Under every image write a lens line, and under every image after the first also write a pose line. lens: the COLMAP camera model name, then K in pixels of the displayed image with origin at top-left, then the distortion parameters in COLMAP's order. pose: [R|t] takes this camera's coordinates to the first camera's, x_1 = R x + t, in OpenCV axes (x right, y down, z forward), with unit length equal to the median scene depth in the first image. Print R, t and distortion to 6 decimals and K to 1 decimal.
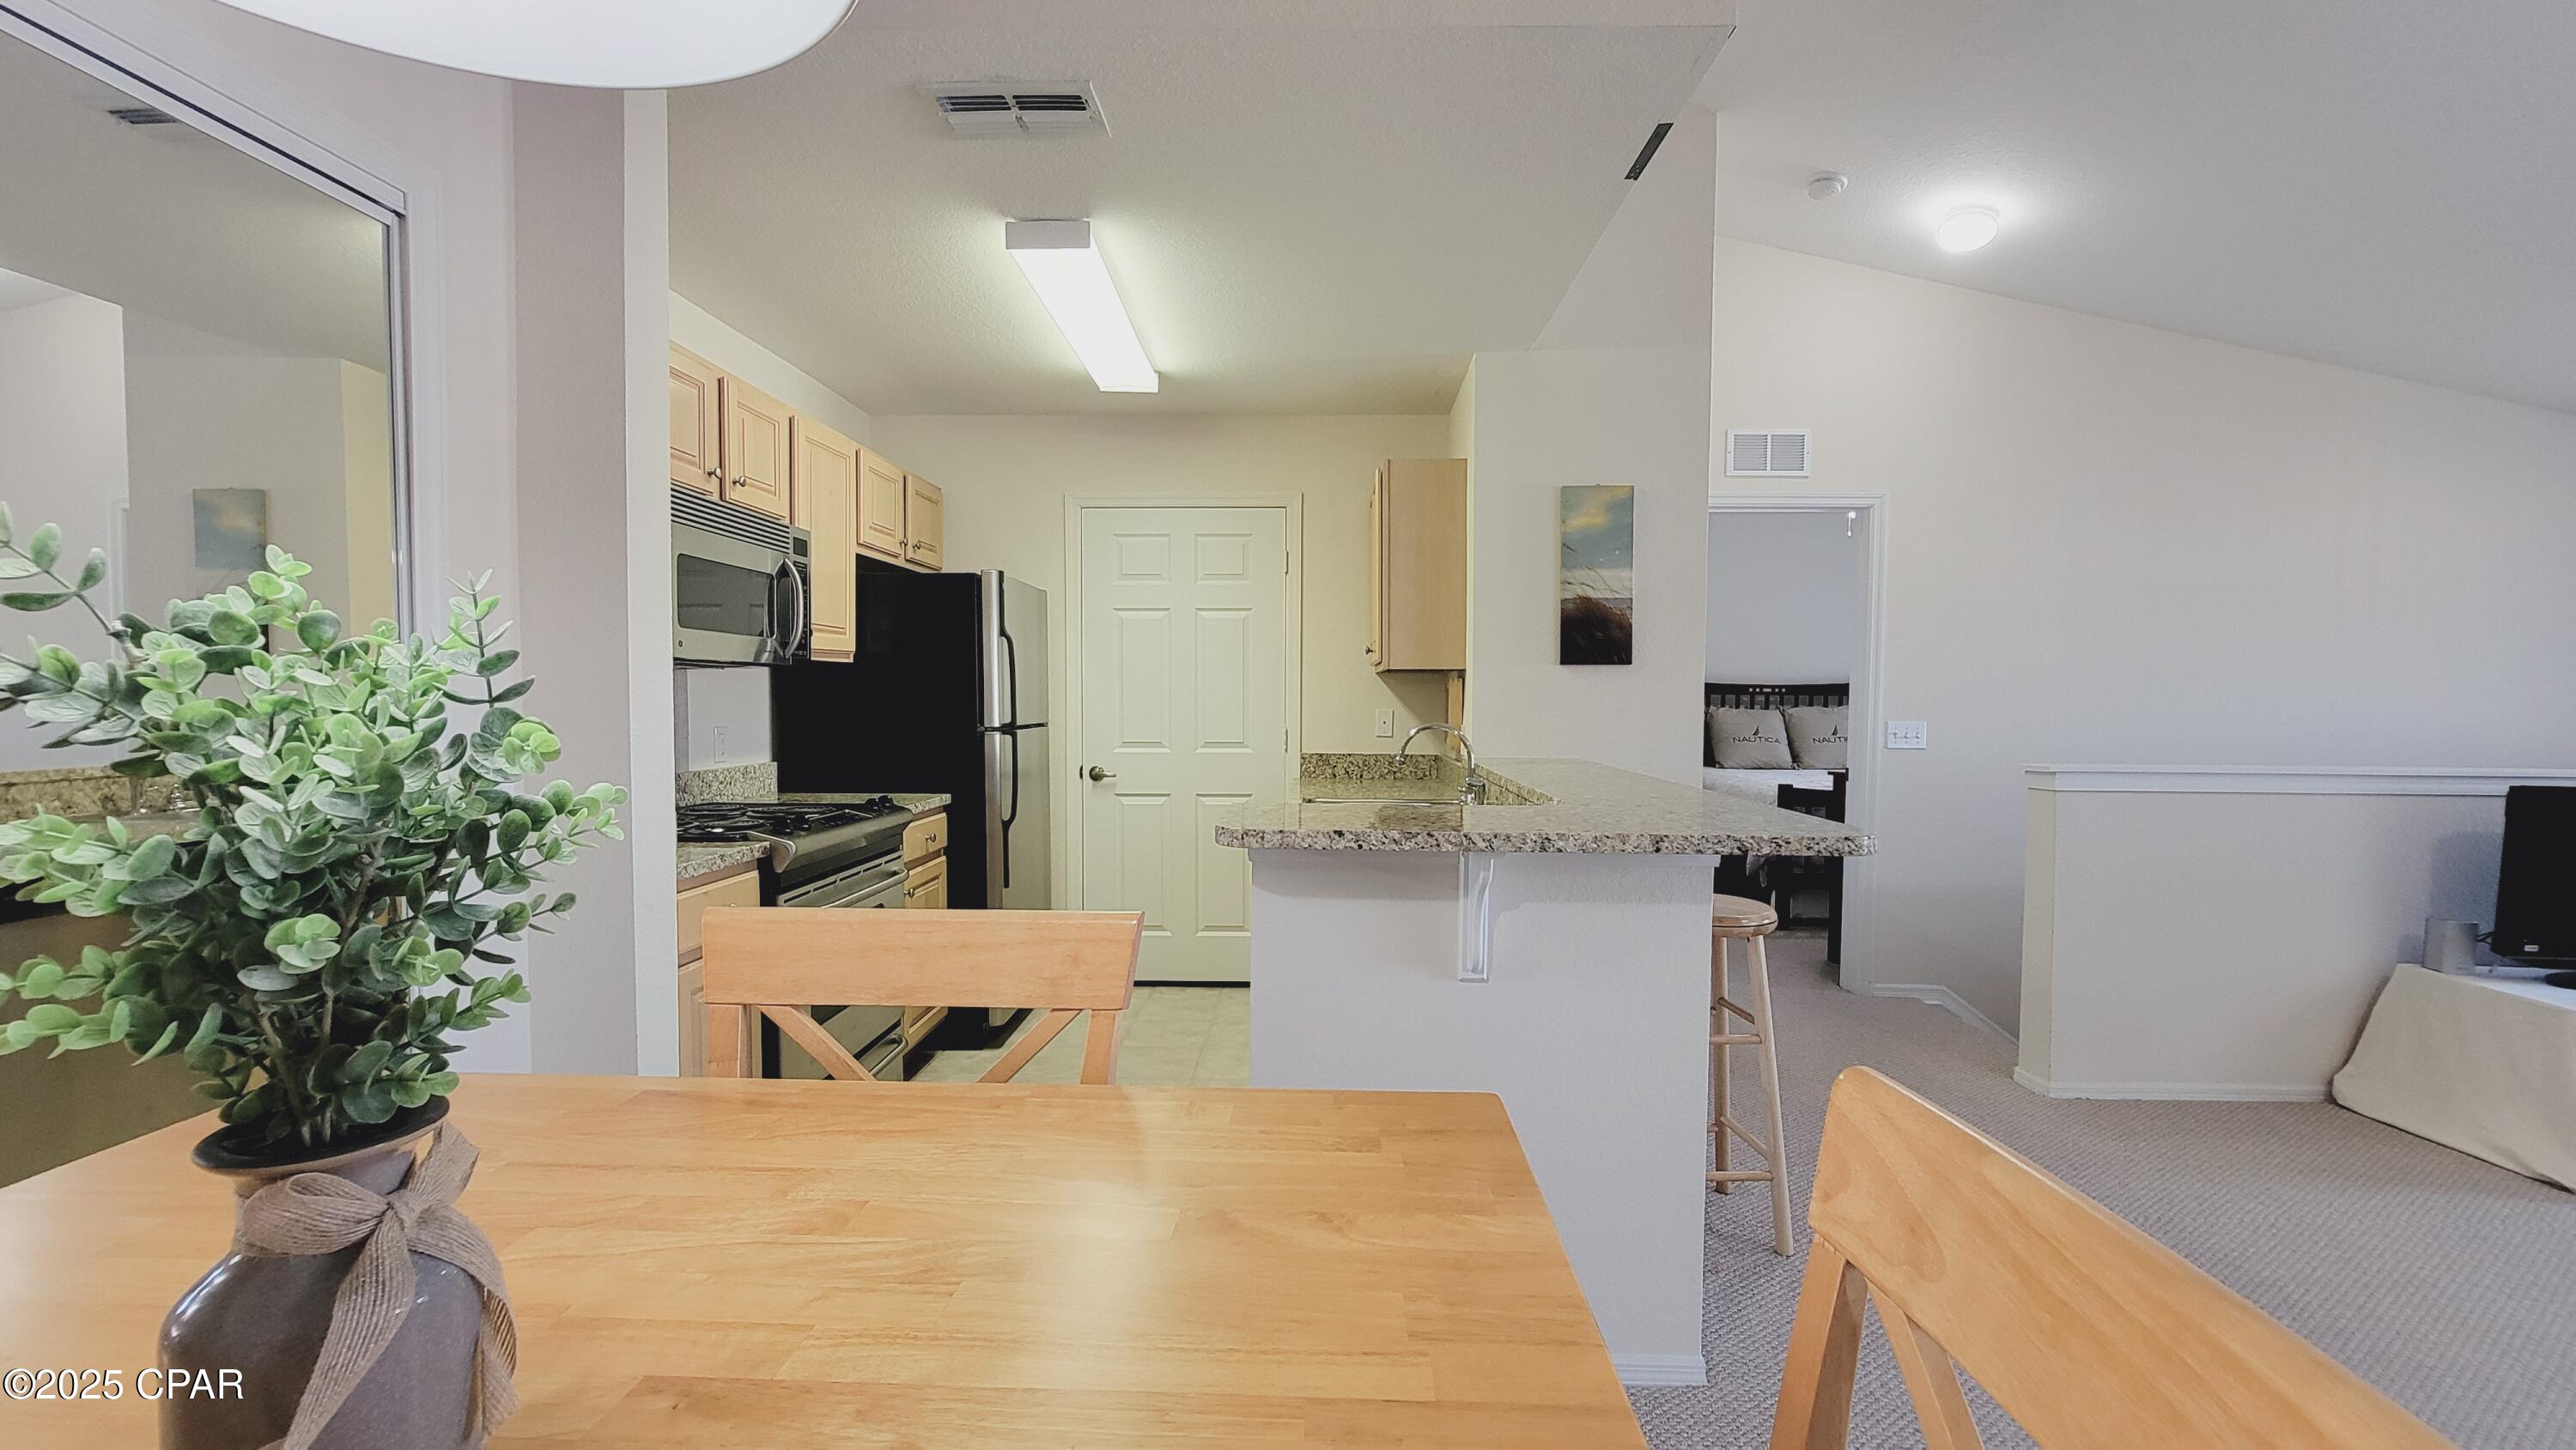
lens RADIAL K [[1054.3, 0, 1303.2], [0, 1054.3, 743.2], [0, 0, 1]] dist [-0.005598, 0.001025]
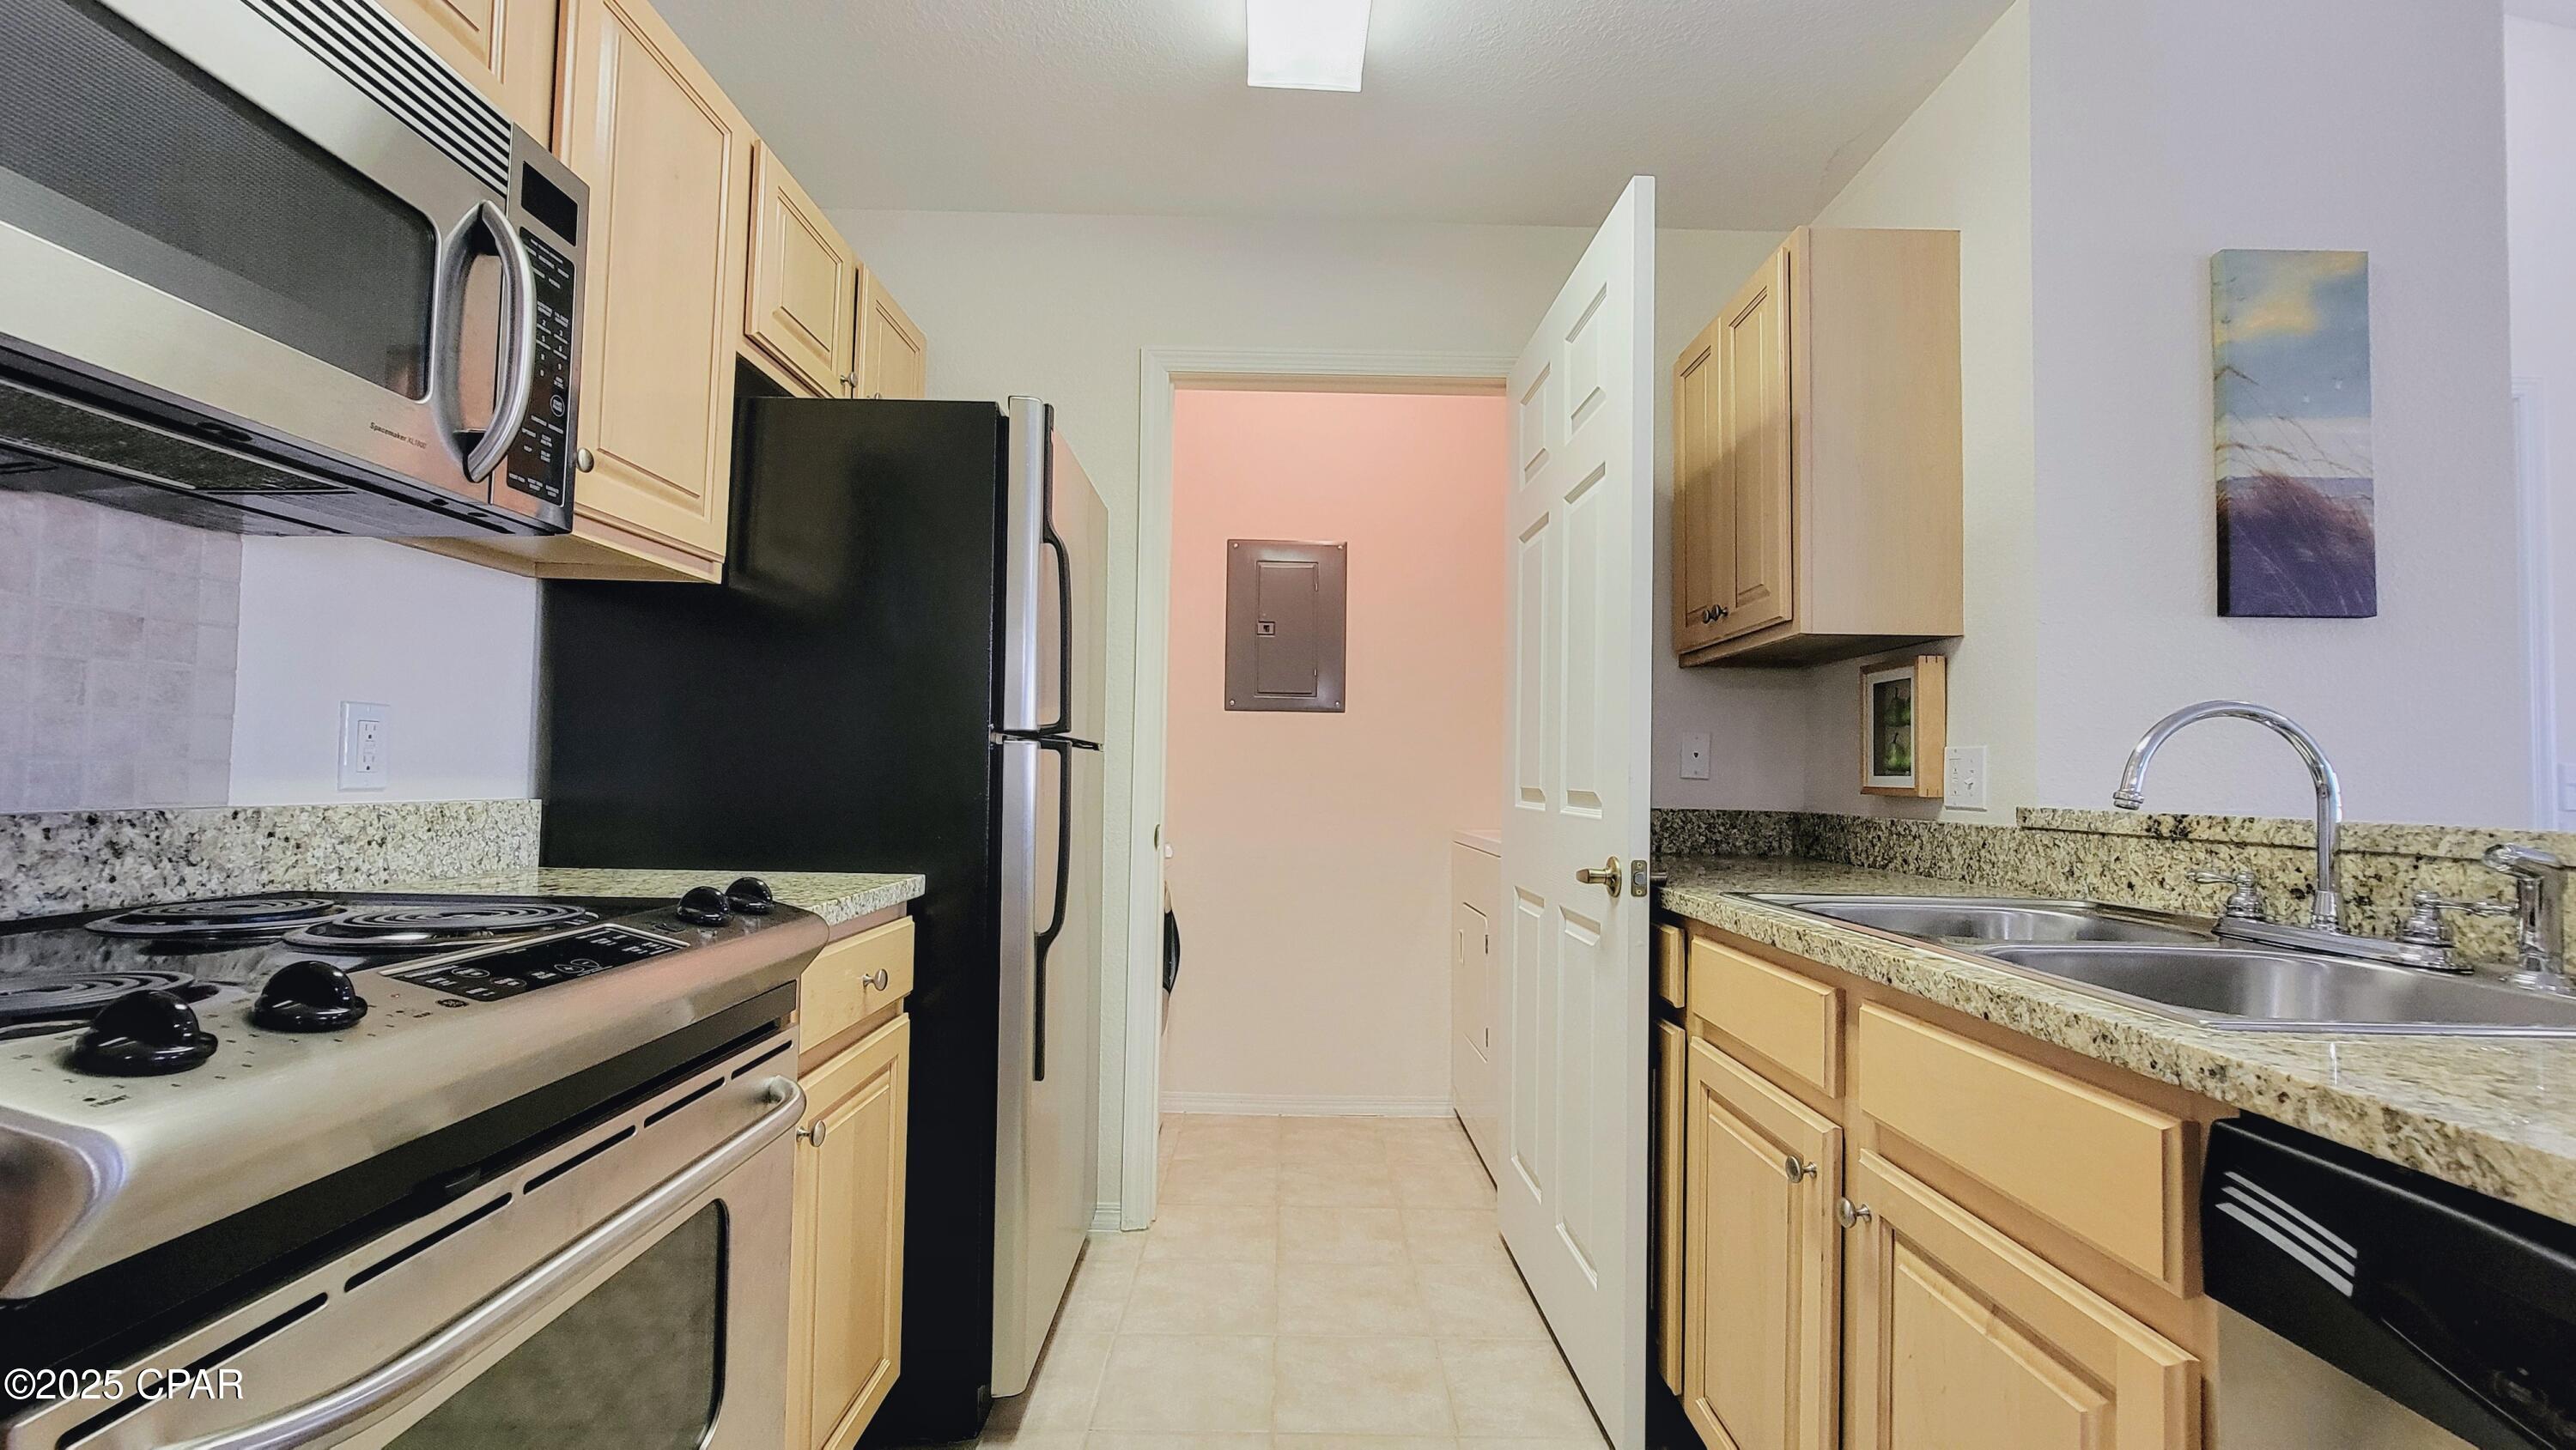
lens RADIAL K [[1054.3, 0, 1302.0], [0, 1054.3, 744.2], [0, 0, 1]] dist [-0.005598, 0.001025]
pose [[0.999462, 0.013540, 0.029883, -0.185290], [-0.011234, 0.997041, -0.076045, 0.024727], [-0.030825, 0.075669, 0.996656, 0.534904]]
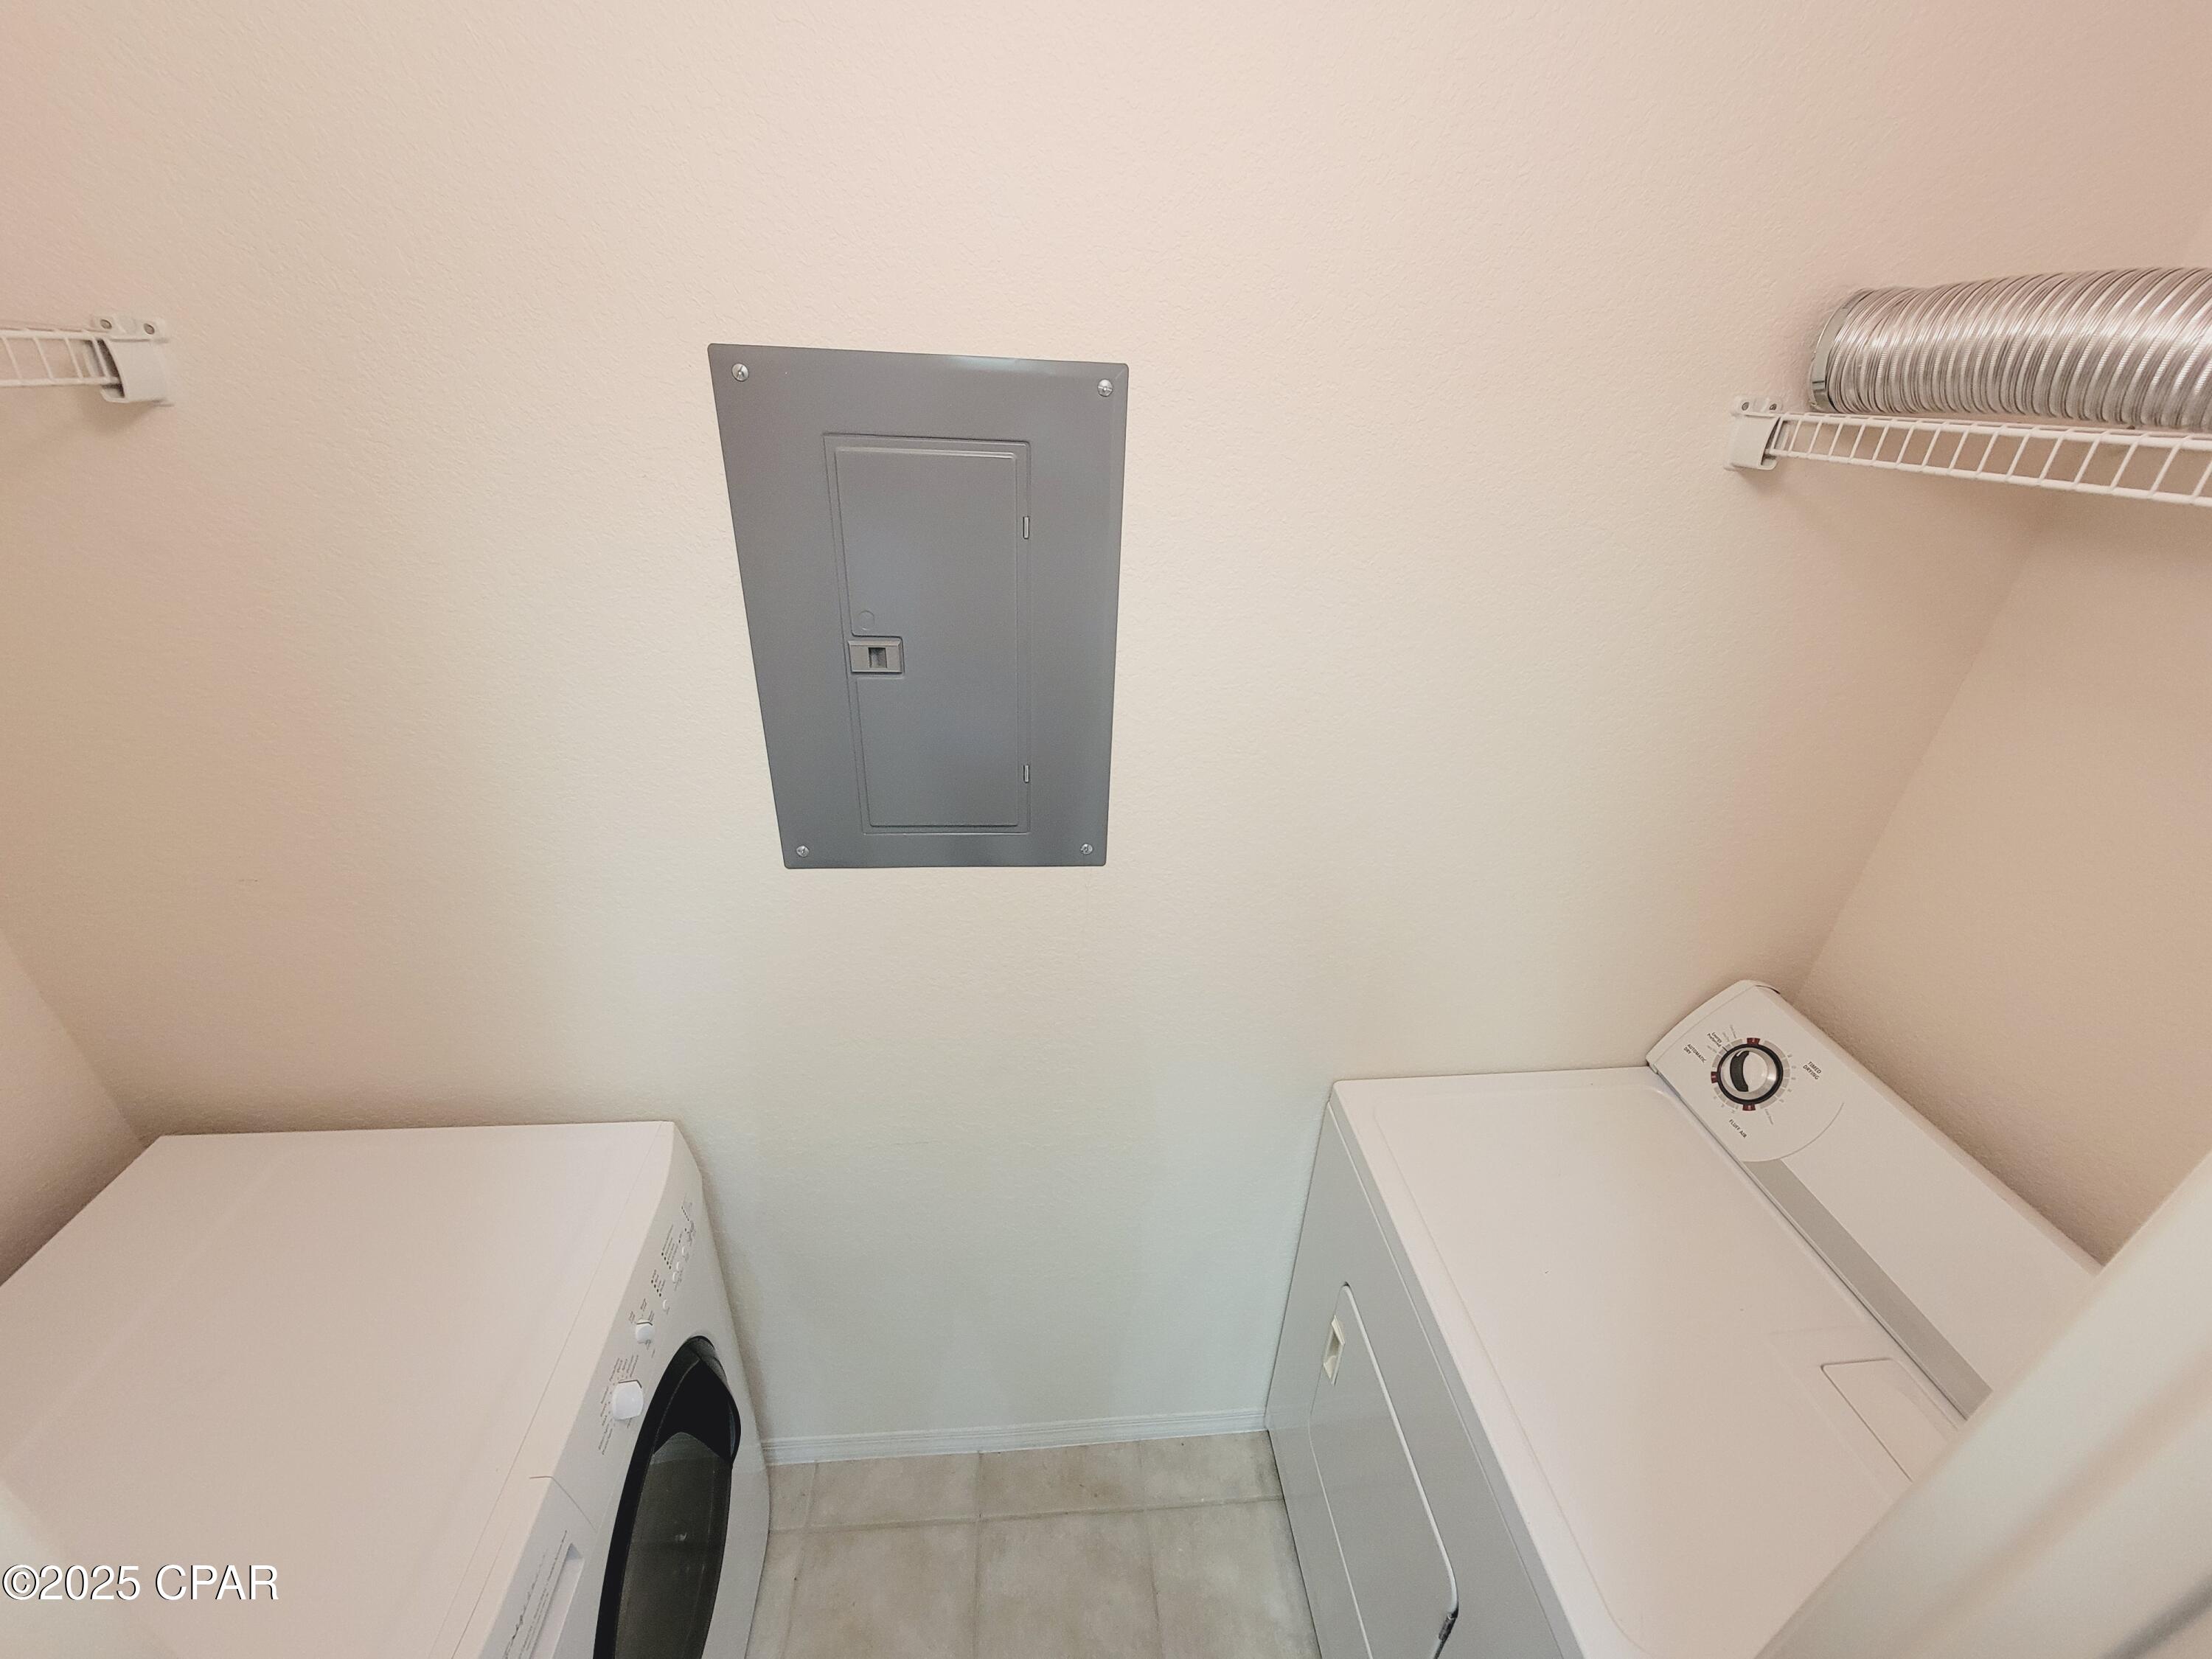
lens RADIAL K [[910.6, 0, 1103.2], [0, 910.6, 825.5], [0, 0, 1]] dist [0.001549, 0.000196]
pose [[0.993398, -0.019020, 0.113128, -0.169338], [-0.030989, 0.905003, 0.424275, -0.106429], [-0.110451, -0.424980, 0.898439, 0.885156]]
